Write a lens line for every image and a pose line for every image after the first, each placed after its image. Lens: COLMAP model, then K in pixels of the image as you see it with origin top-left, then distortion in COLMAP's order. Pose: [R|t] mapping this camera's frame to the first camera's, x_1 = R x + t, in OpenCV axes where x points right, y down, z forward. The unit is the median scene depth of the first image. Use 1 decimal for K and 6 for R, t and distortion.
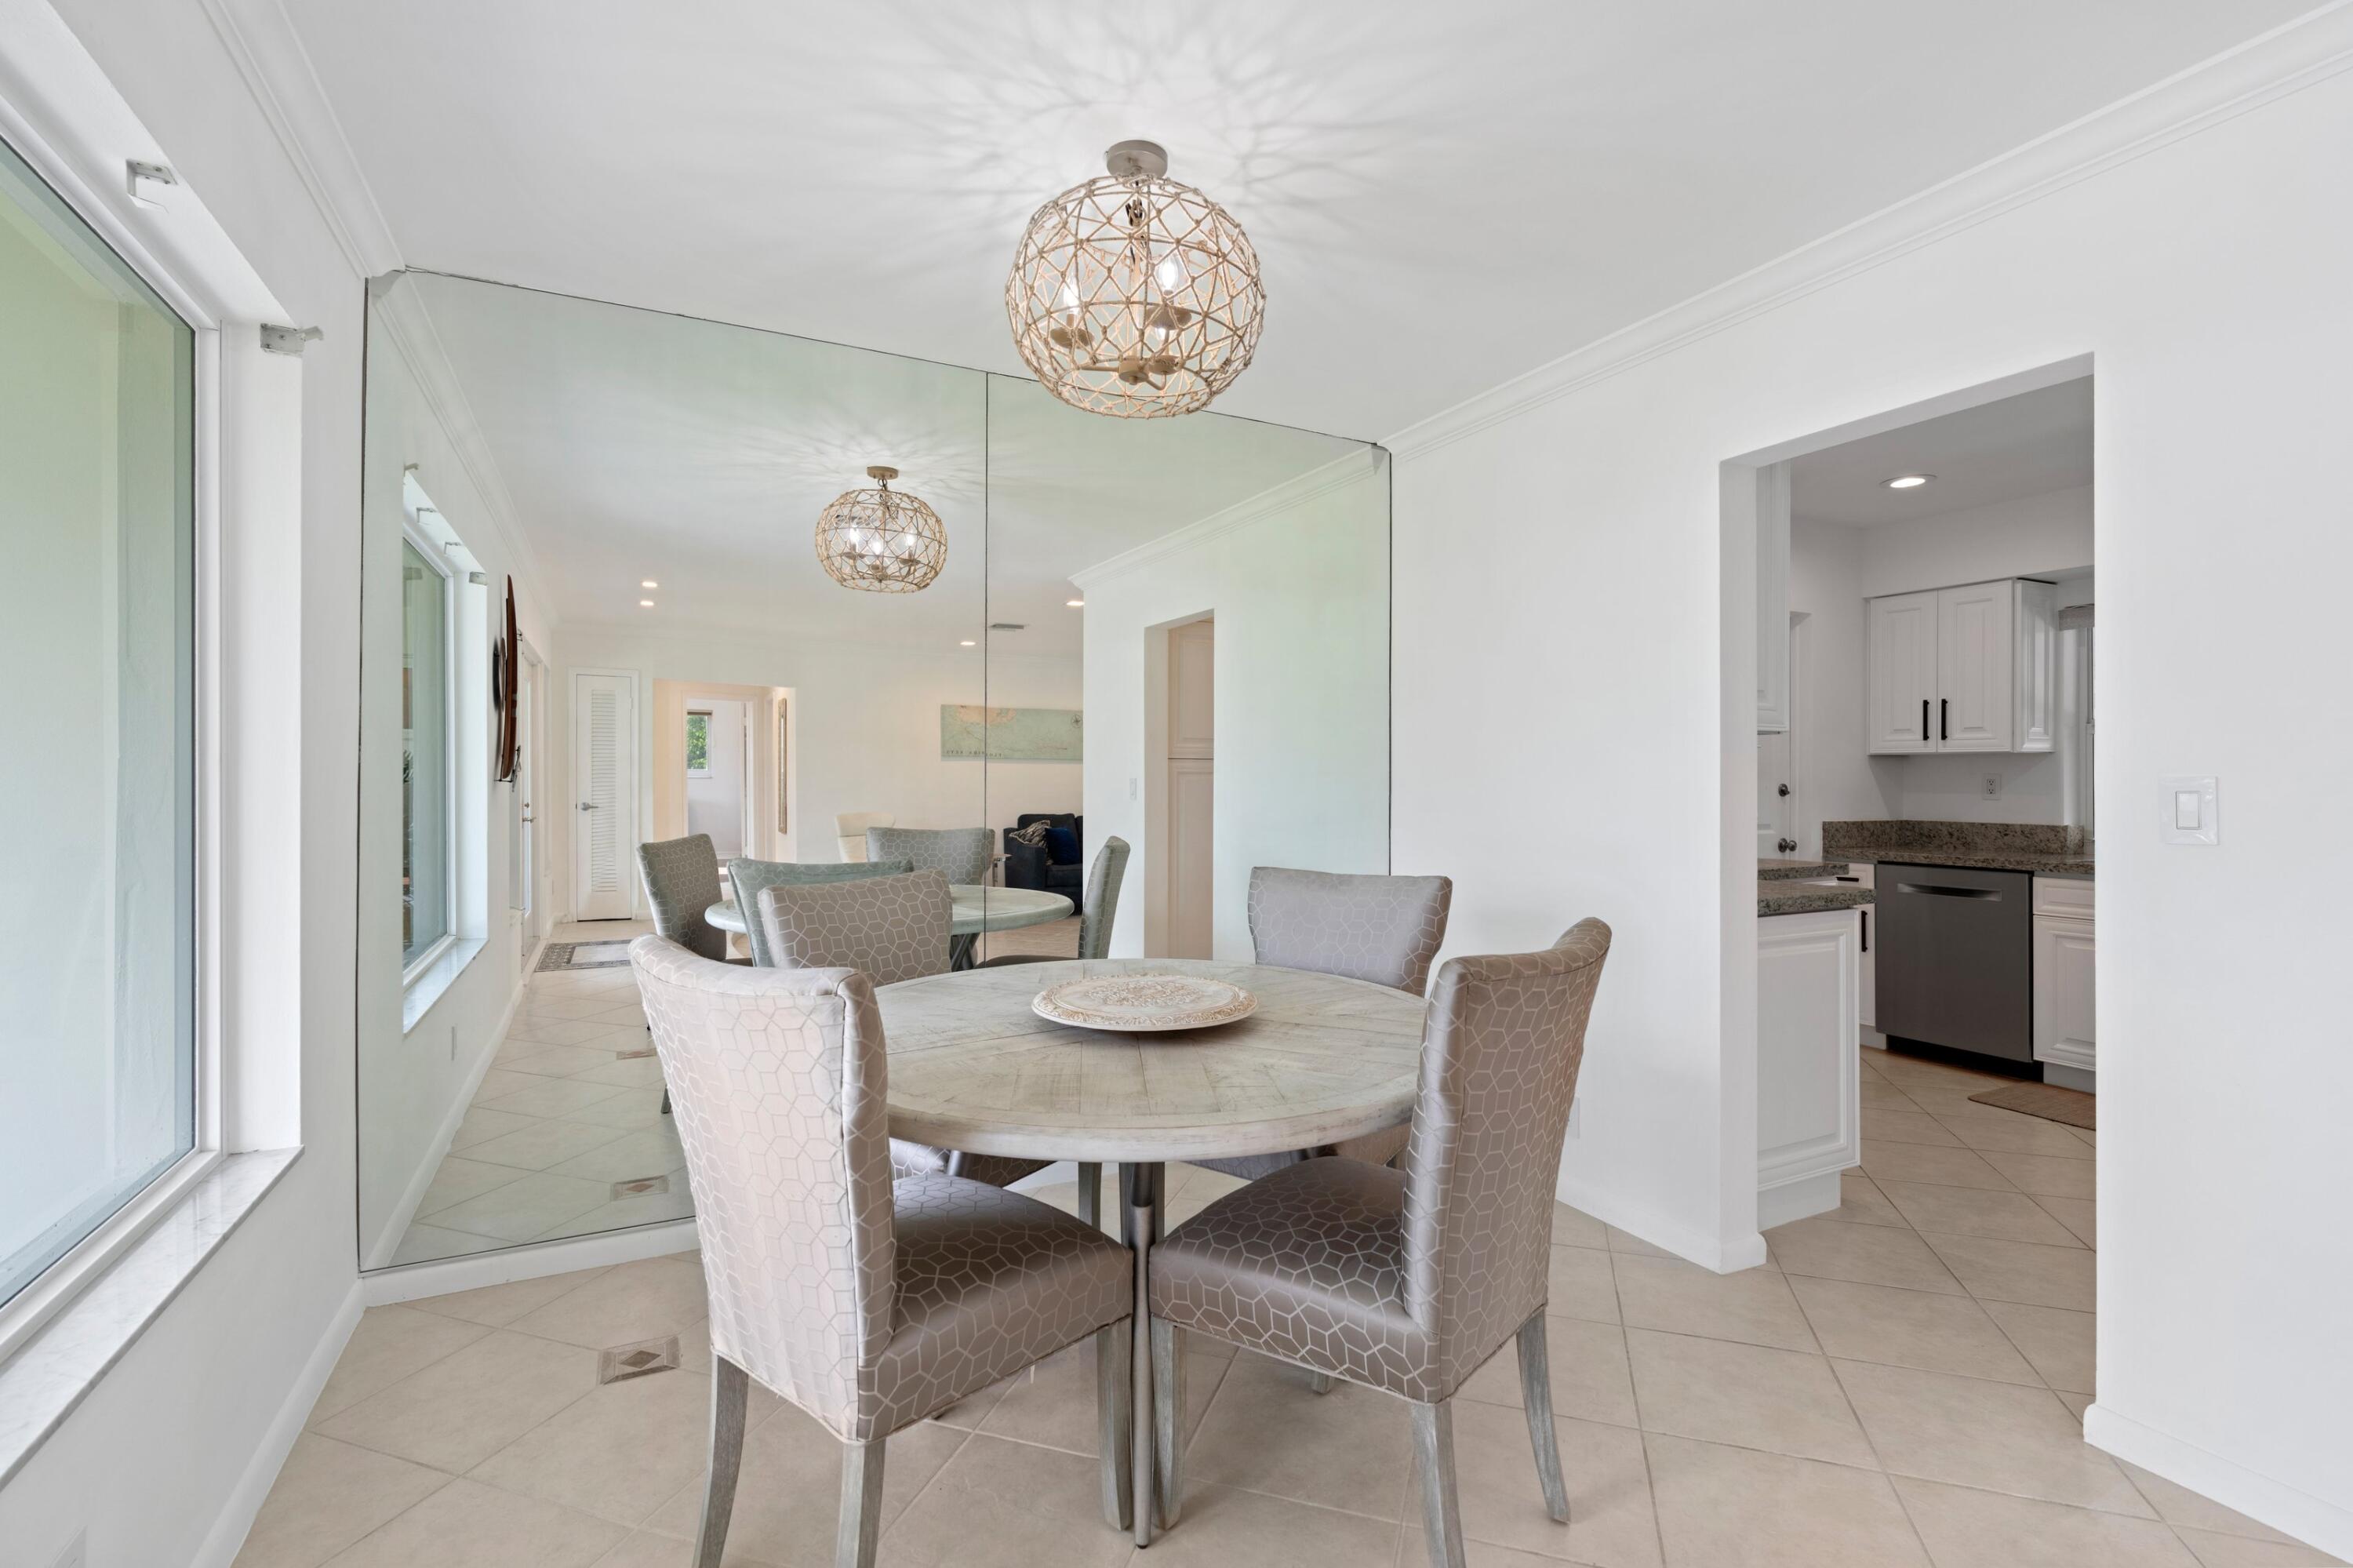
lens RADIAL K [[1060.8, 0, 1176.5], [0, 1060.8, 784.0], [0, 0, 1]] dist [-0.004481, 0.000177]
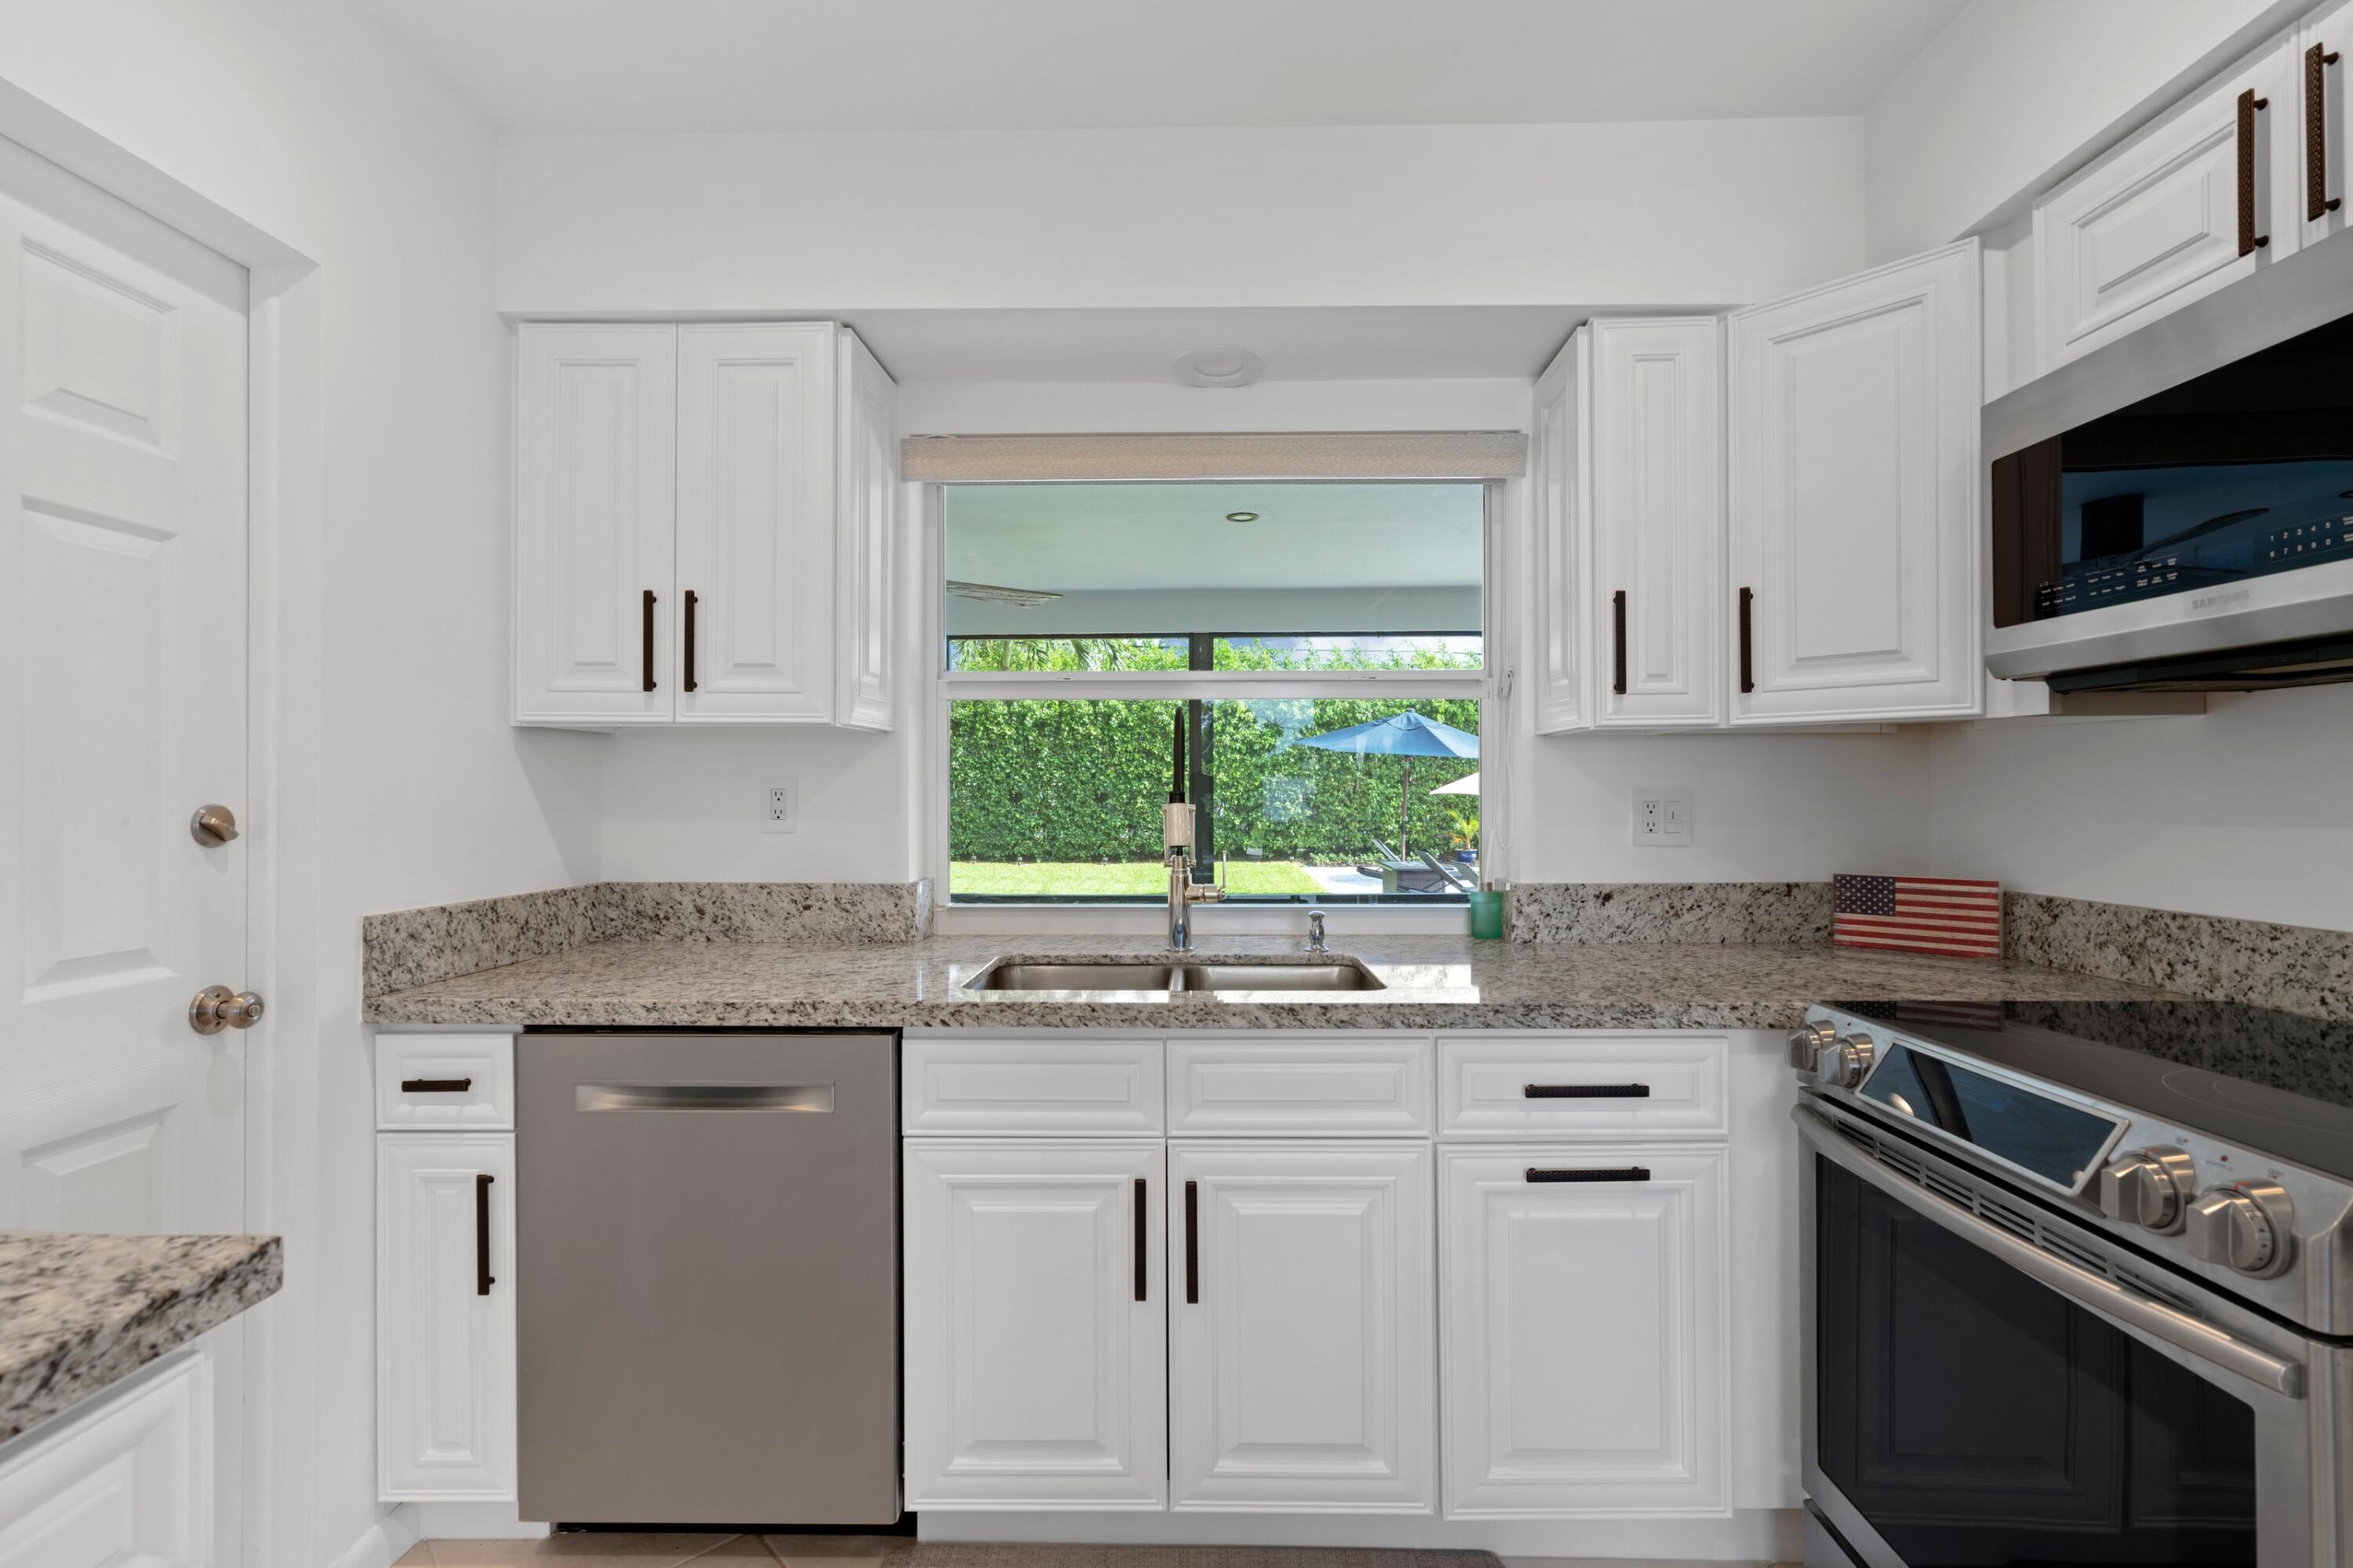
lens RADIAL K [[1060.8, 0, 1176.5], [0, 1060.8, 784.0], [0, 0, 1]] dist [-0.004481, 0.000177]
pose [[0.471625, 0.002336, 0.881796, 0.451082], [0.003933, 0.999981, -0.004752, -0.003460], [-0.881790, 0.005709, 0.471607, 0.638543]]
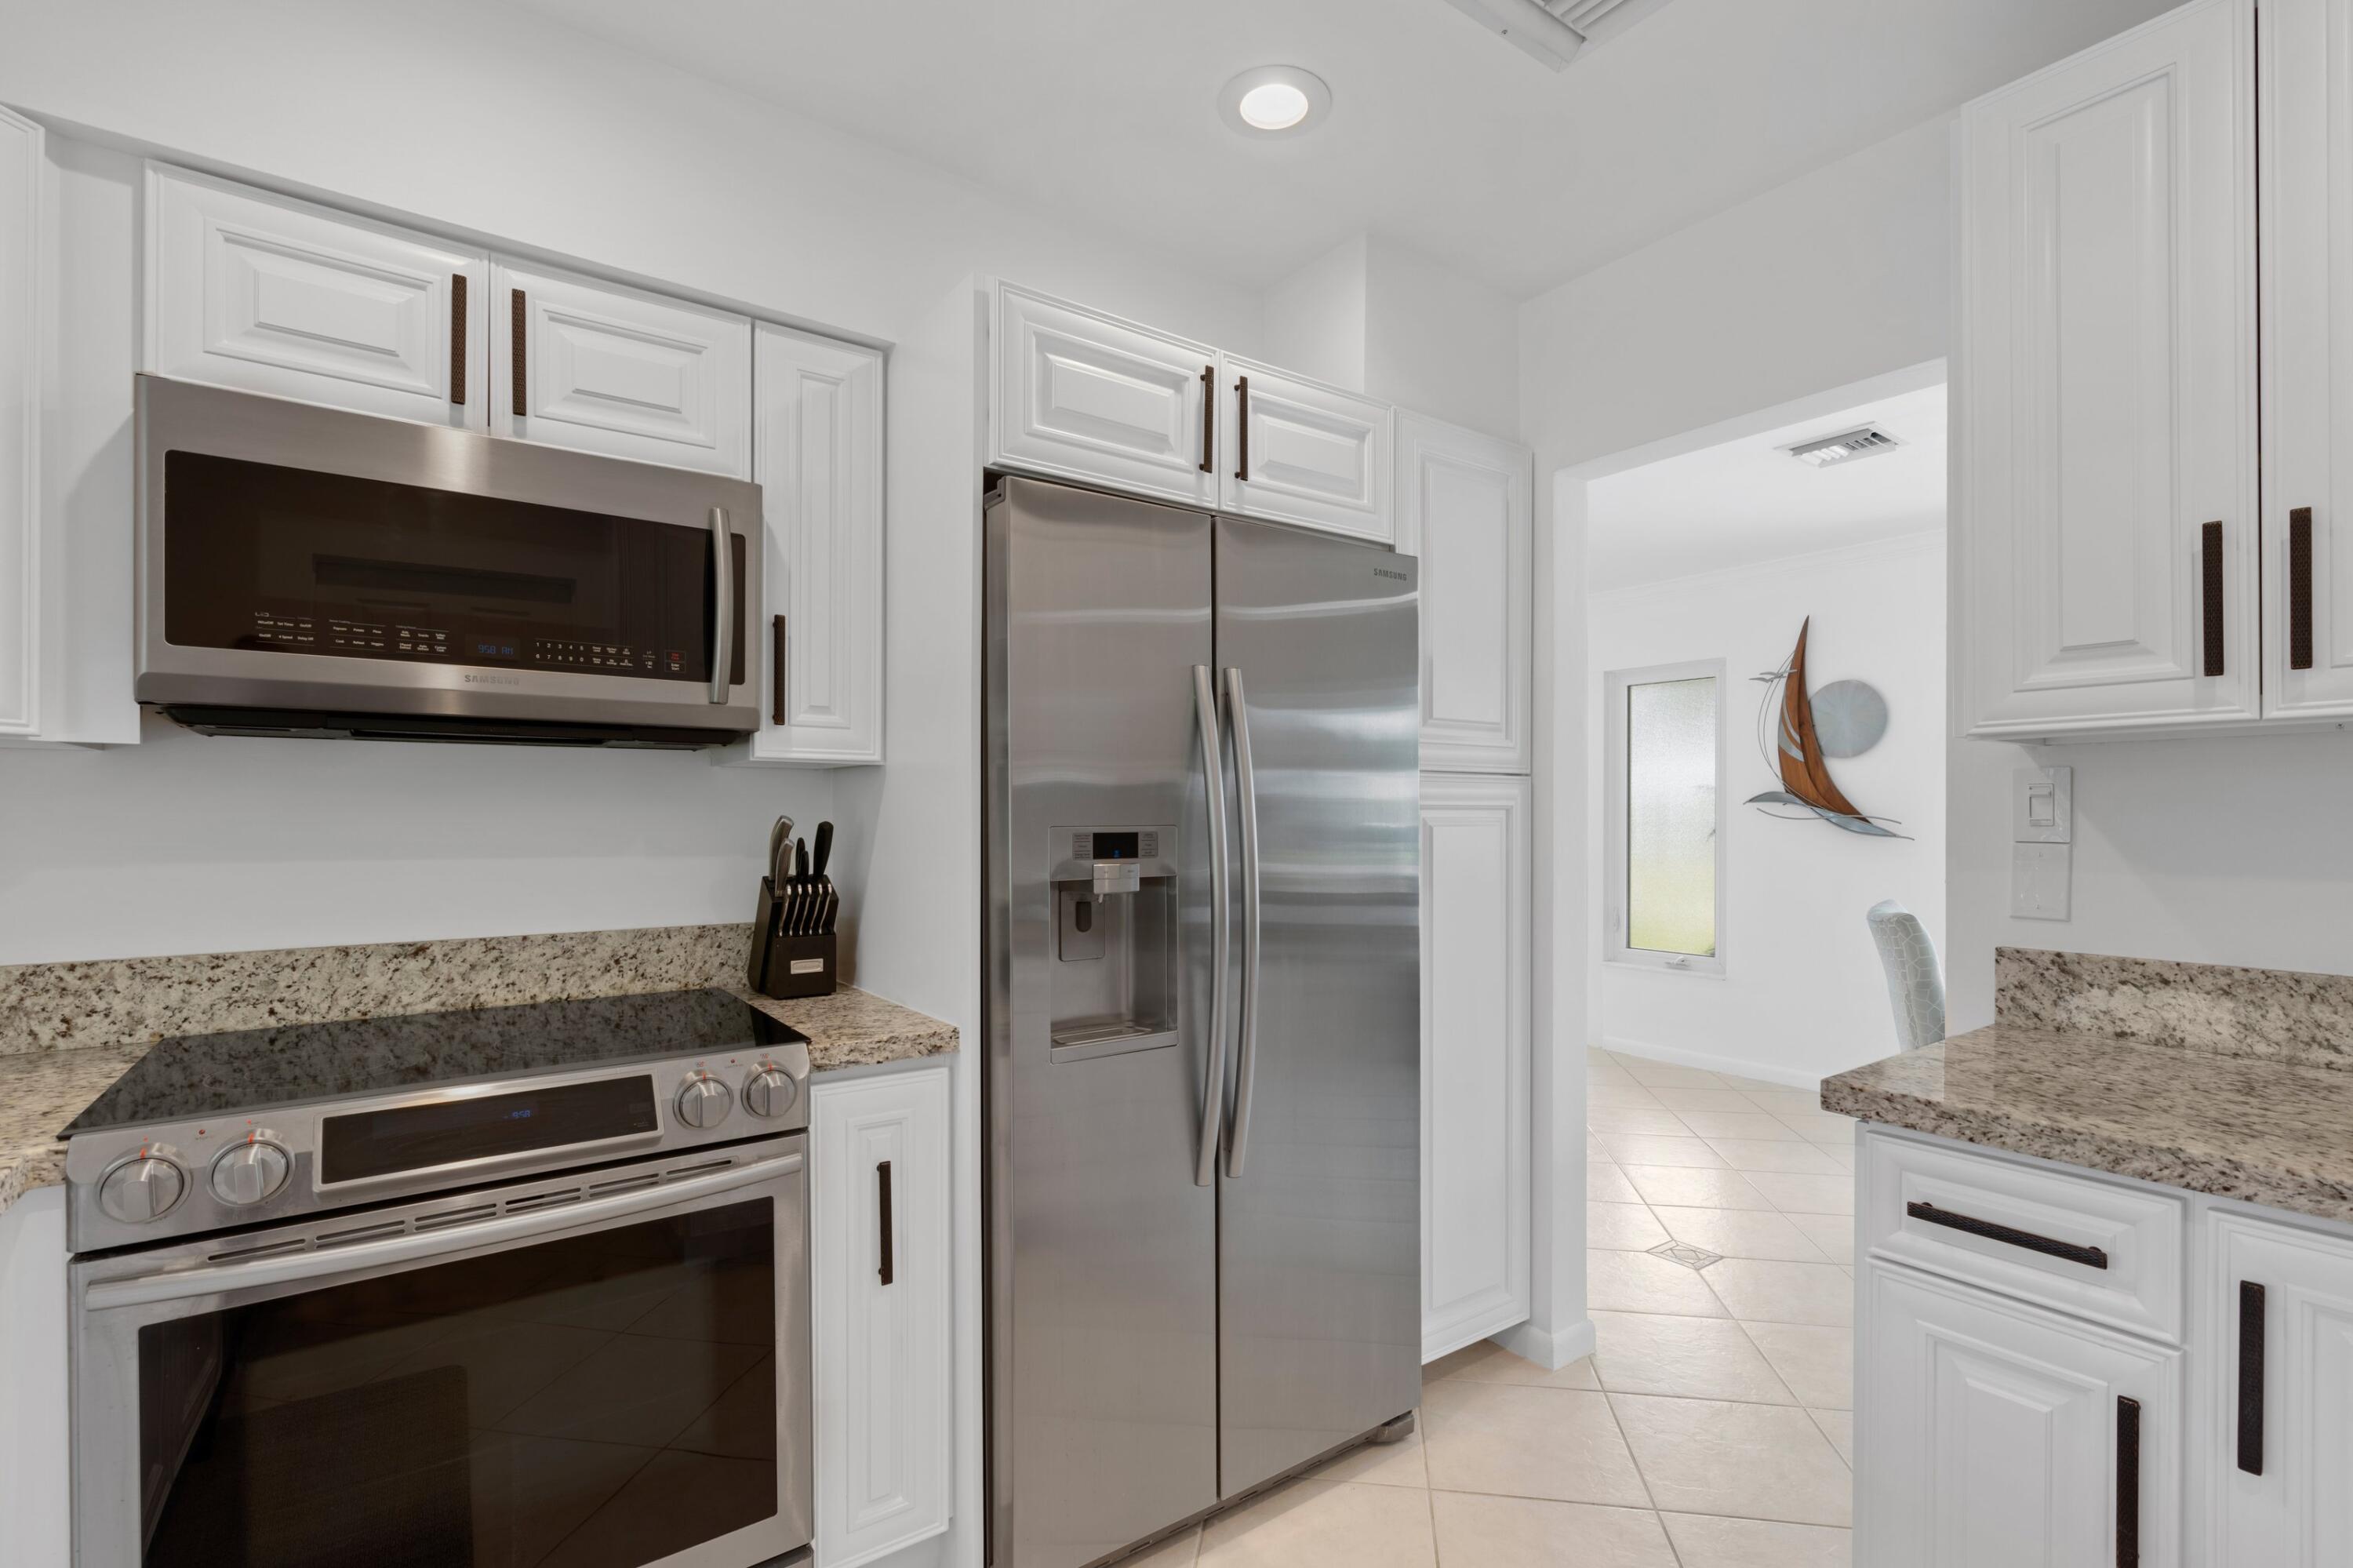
lens RADIAL K [[1079.2, 0, 1178.7], [0, 1079.2, 815.3], [0, 0, 1]] dist [0.001049, 0.000230]
pose [[-0.986680, -0.000510, -0.162670, 0.653354], [-0.000806, 0.999998, 0.001753, -0.007453], [0.162669, 0.001861, -0.986679, 0.916182]]
